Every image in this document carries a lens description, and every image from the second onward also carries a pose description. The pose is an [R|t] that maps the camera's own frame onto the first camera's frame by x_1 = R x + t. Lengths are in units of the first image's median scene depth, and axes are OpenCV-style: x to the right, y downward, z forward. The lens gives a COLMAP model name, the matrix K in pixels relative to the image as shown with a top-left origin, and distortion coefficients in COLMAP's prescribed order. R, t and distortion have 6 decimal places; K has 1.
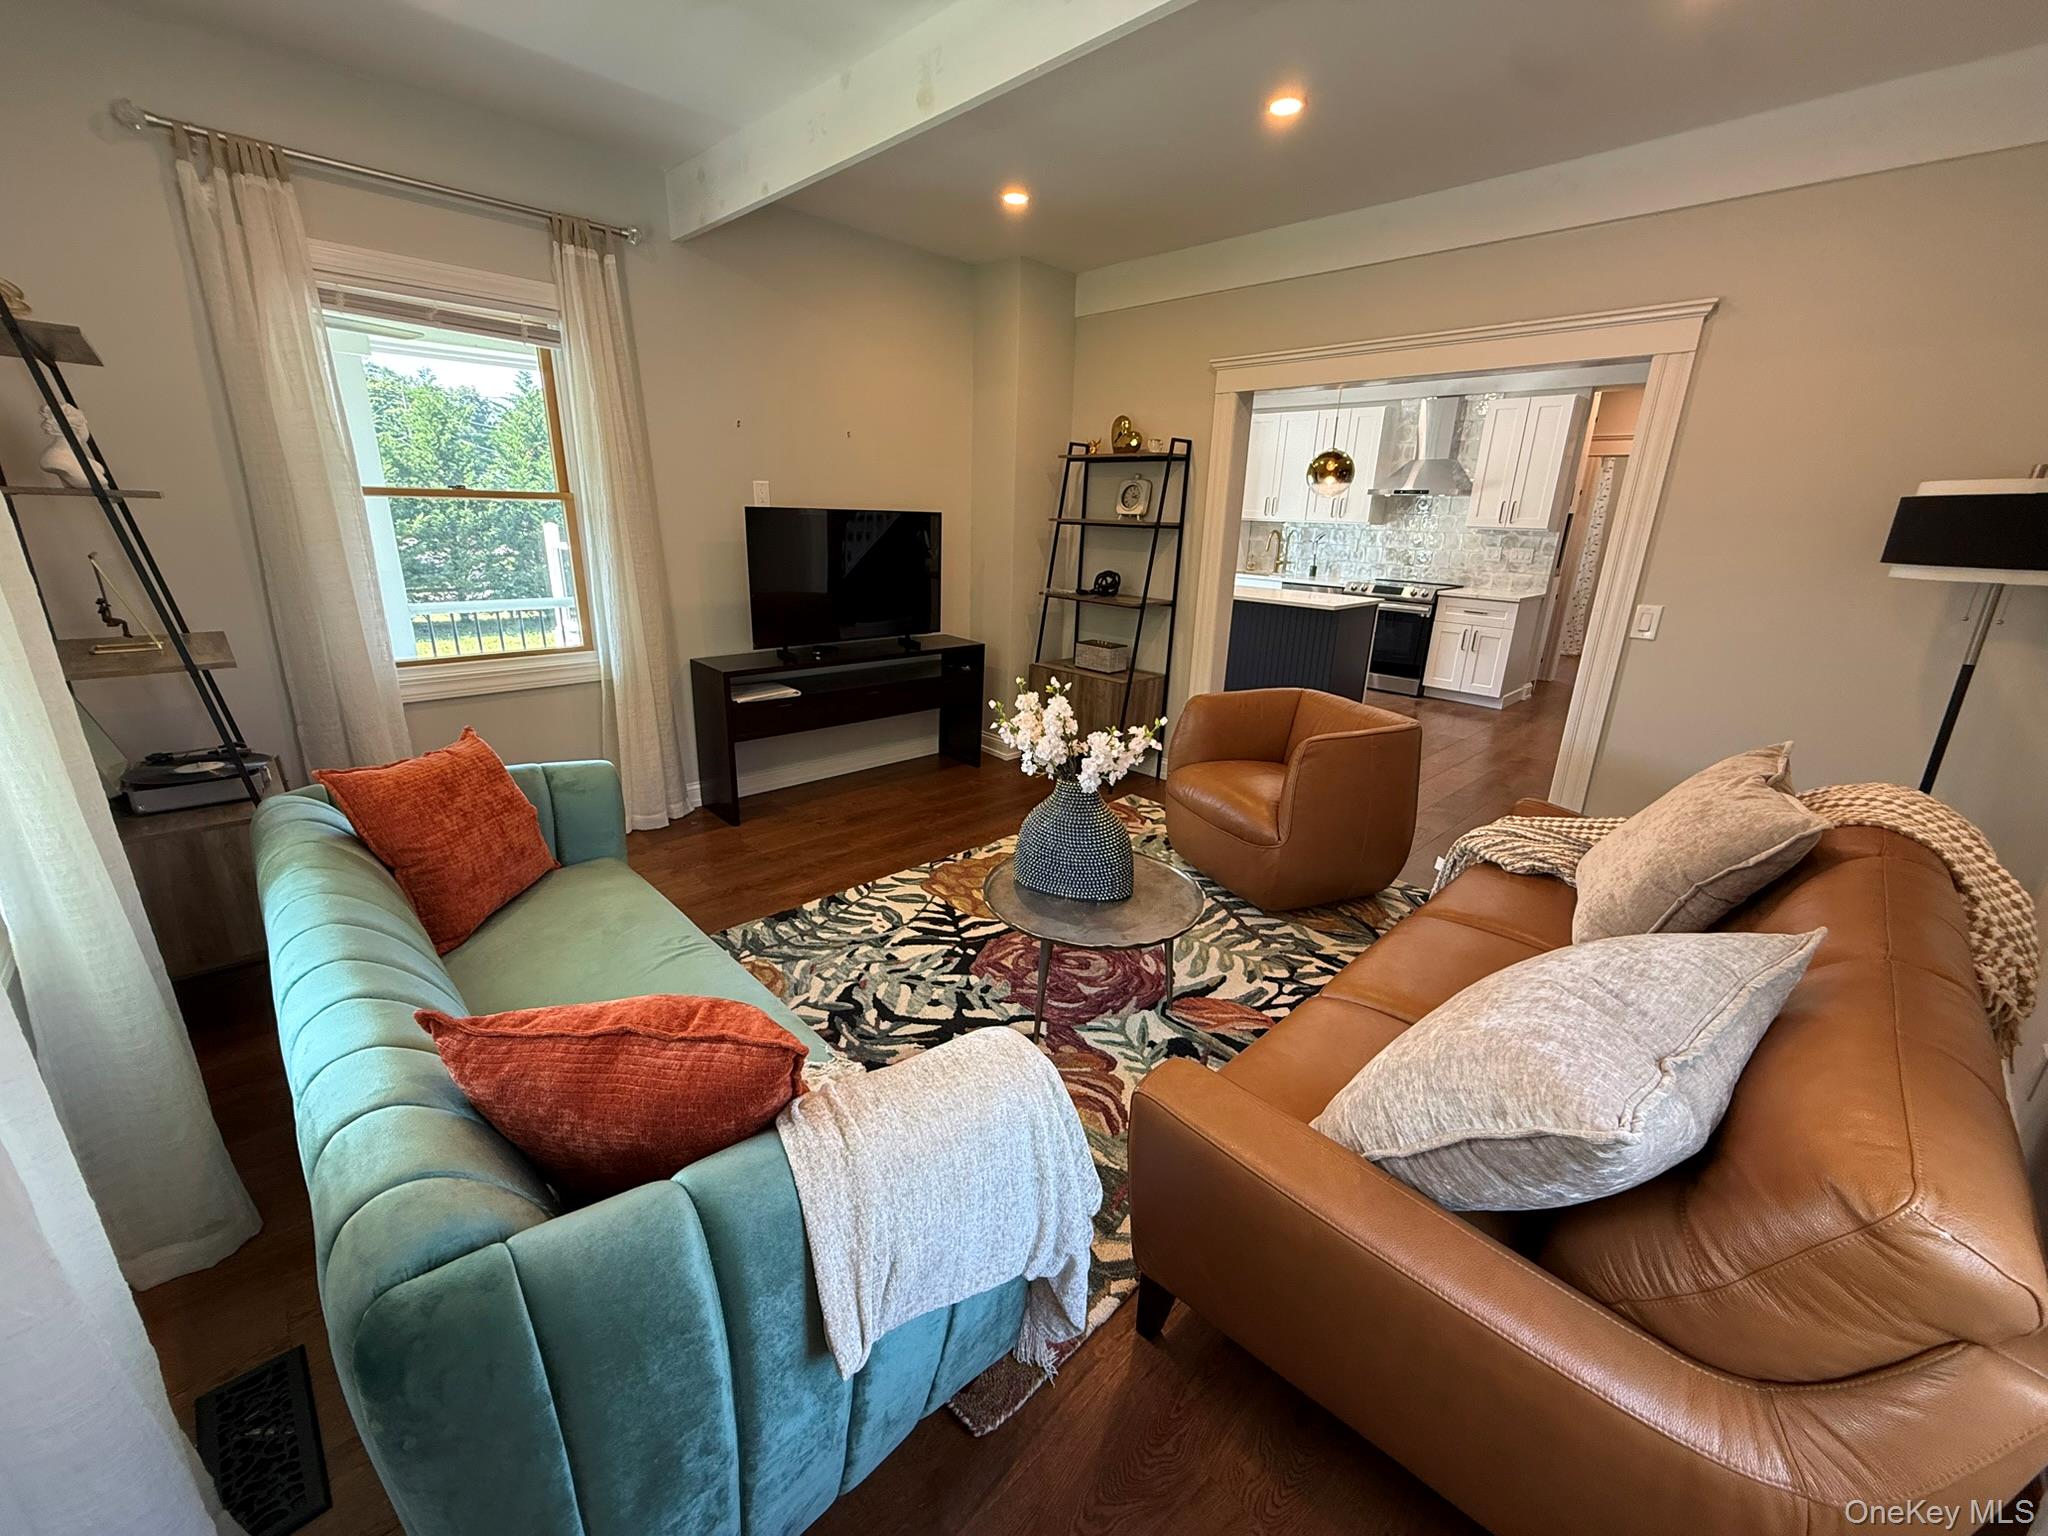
lens RADIAL K [[810.9, 0, 1023.9], [0, 810.9, 765.8], [0, 0, 1]] dist [-0.000458, -0.000381]
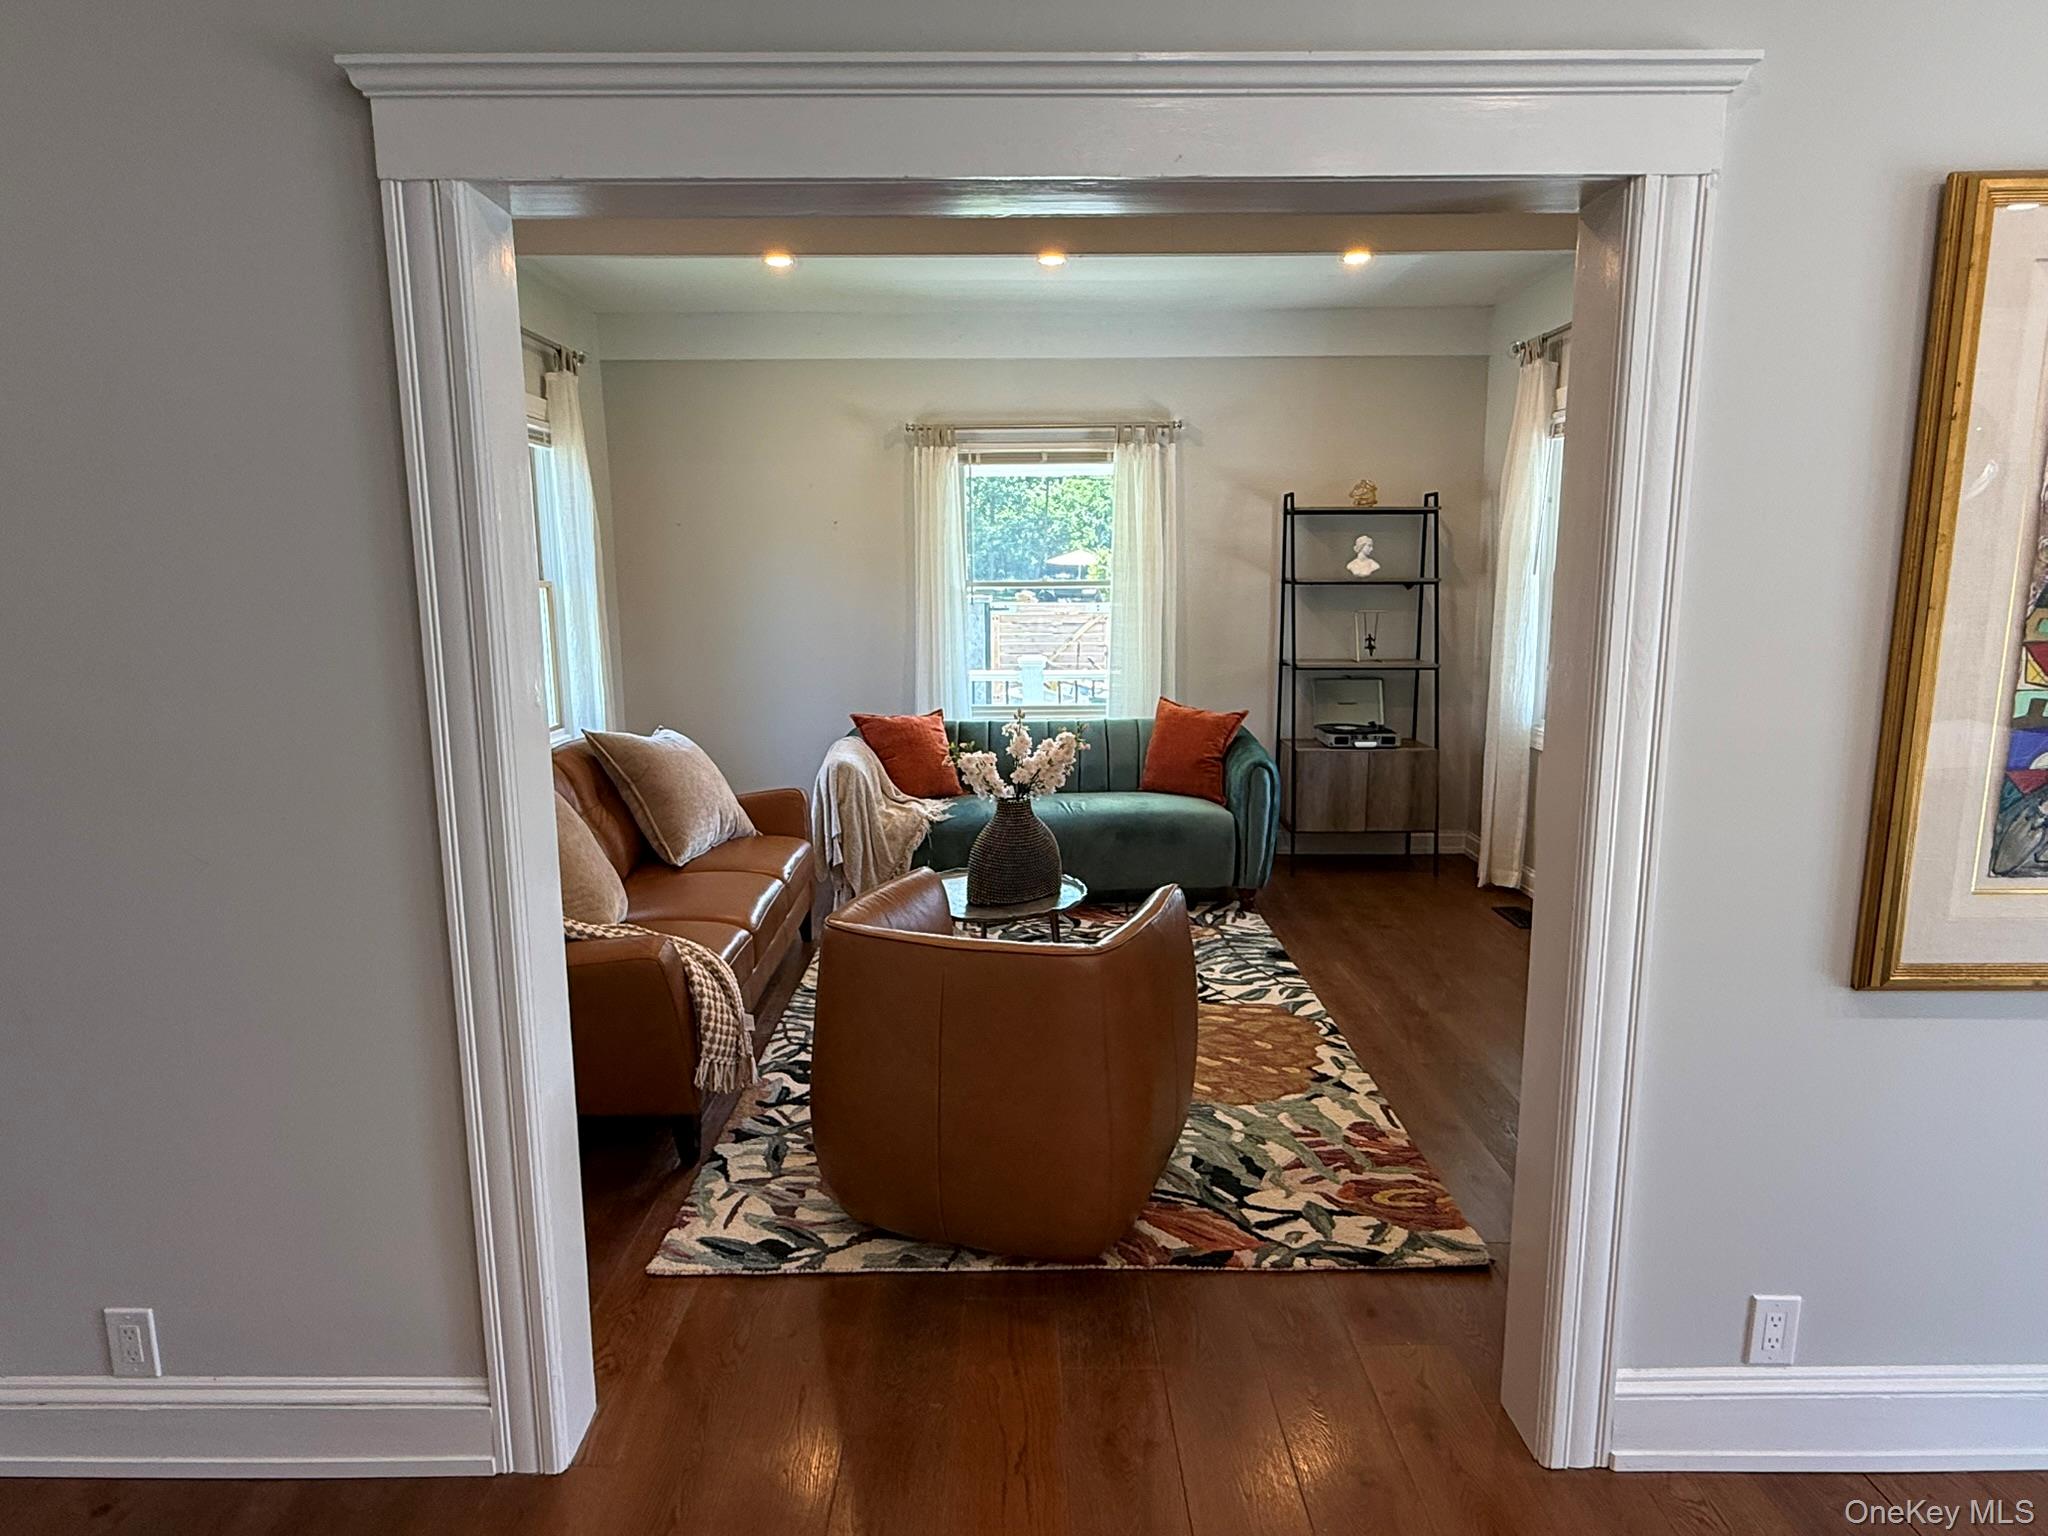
lens RADIAL K [[1190.6, 0, 1016.9], [0, 1190.6, 770.5], [0, 0, 1]] dist [0.002484, 0.000632]
pose [[-0.697936, 0.097254, -0.709526, 1.114873], [-0.228105, 0.908950, 0.348967, -0.543273], [0.678862, 0.405403, -0.612205, 1.768548]]
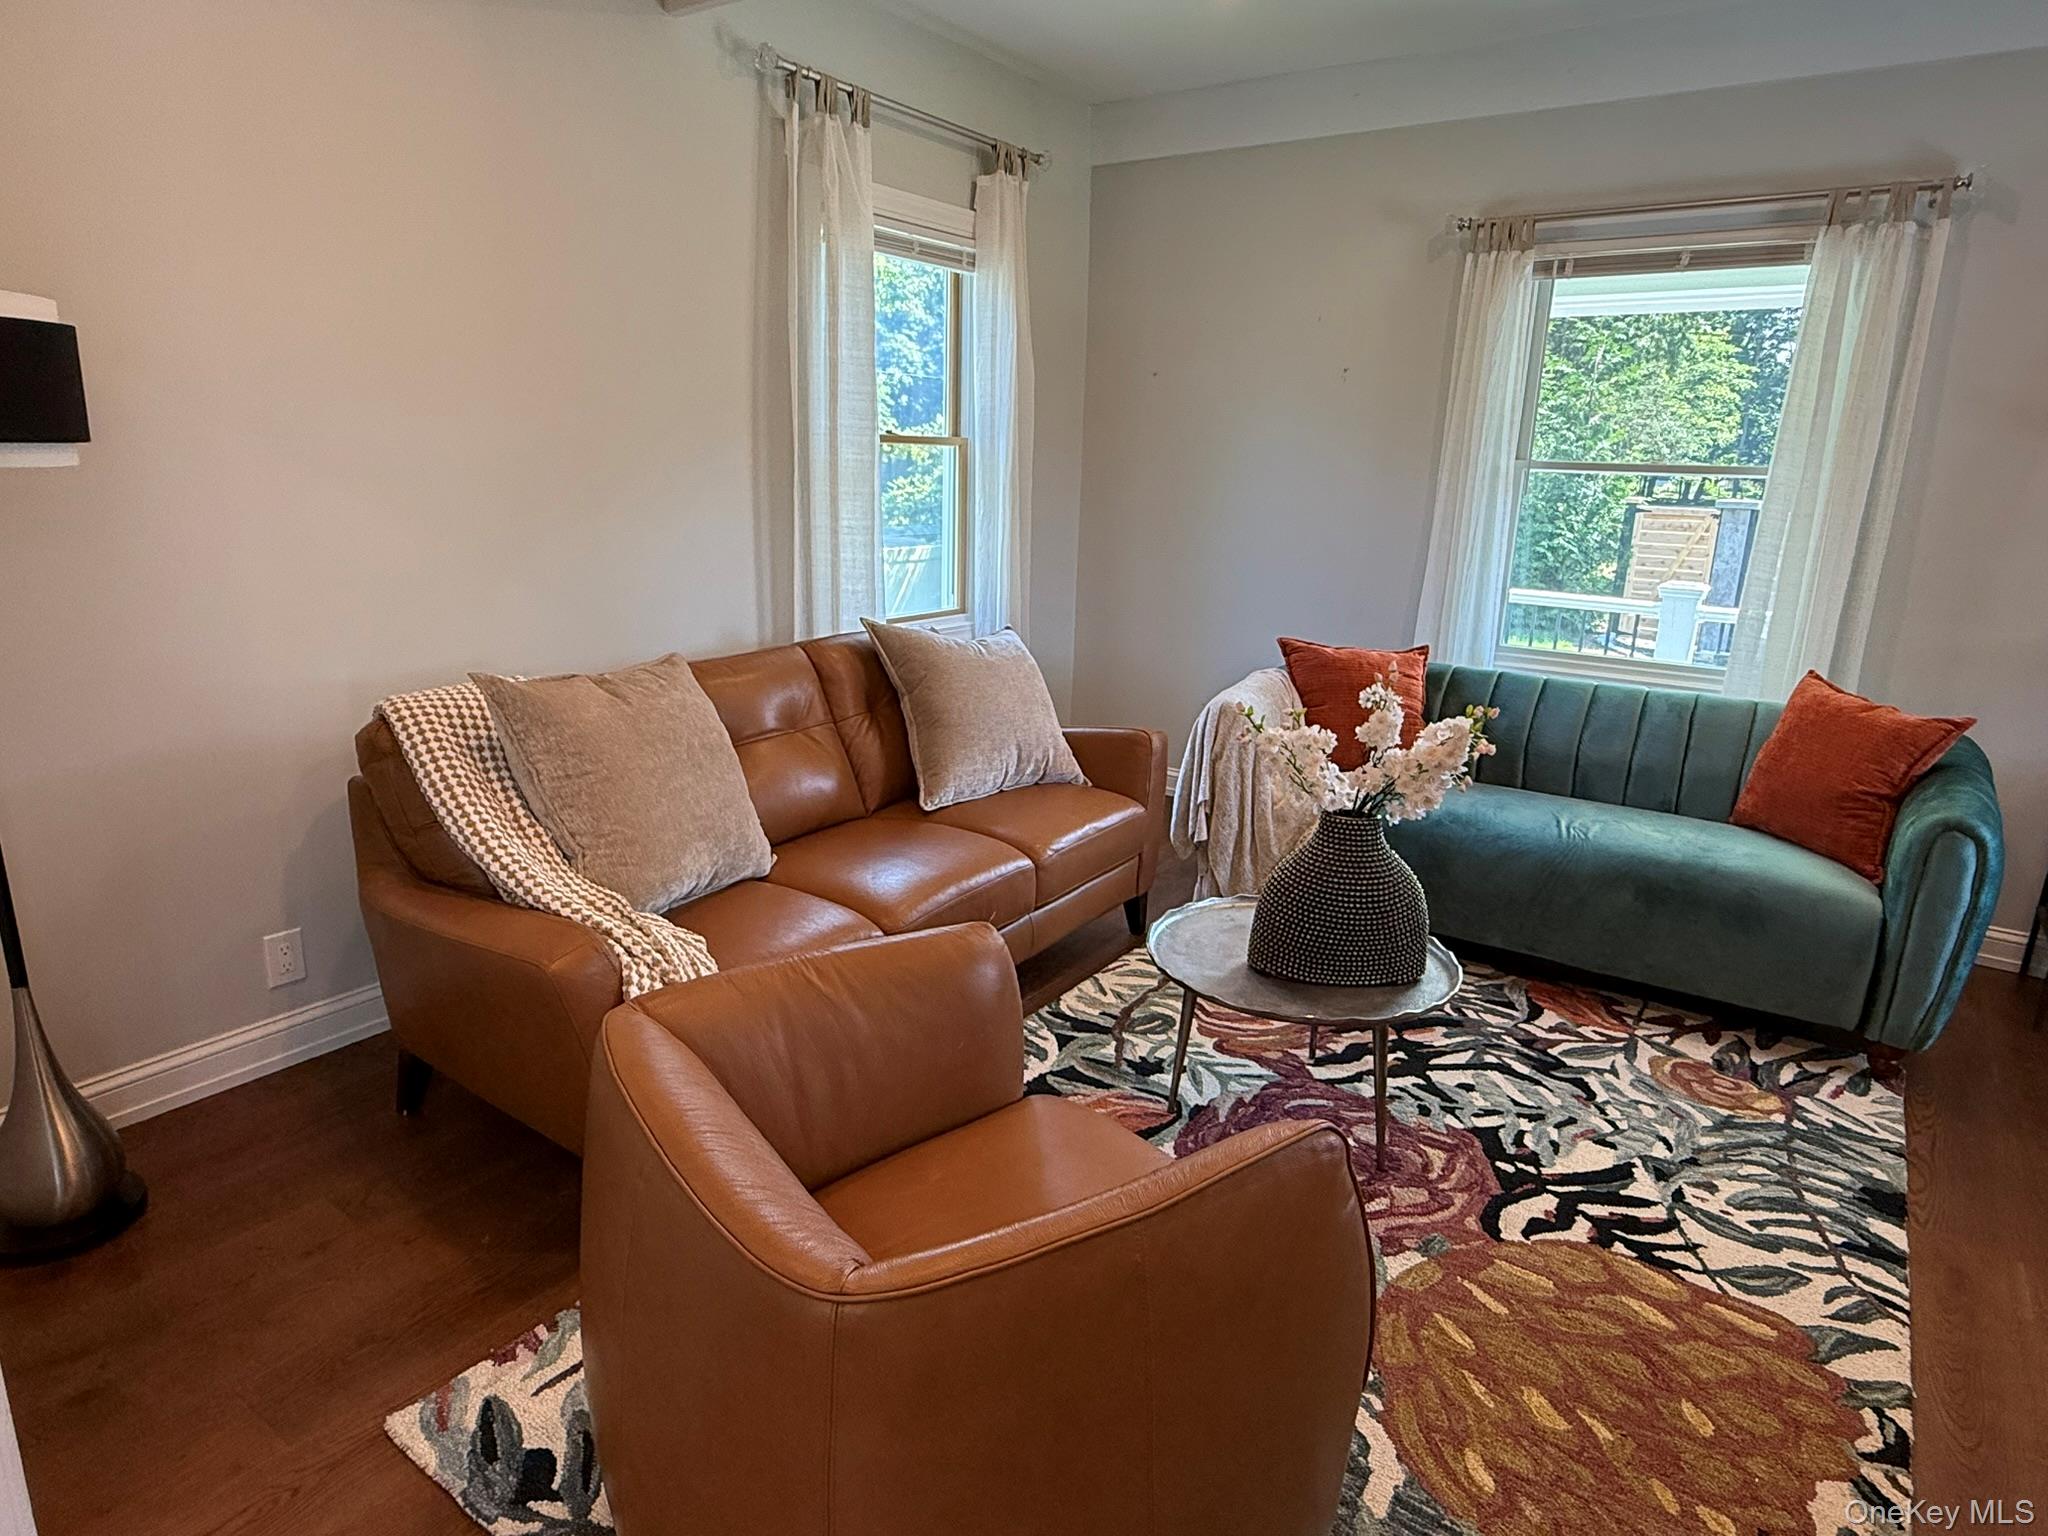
lens RADIAL K [[1190.6, 0, 1015.8], [0, 1190.6, 766.0], [0, 0, 1]] dist [0.002484, 0.000632]
pose [[-0.982185, -0.008197, -0.187740, 0.473367], [-0.107800, 0.842897, 0.527165, -0.462099], [0.153924, 0.538012, -0.828764, 1.546626]]
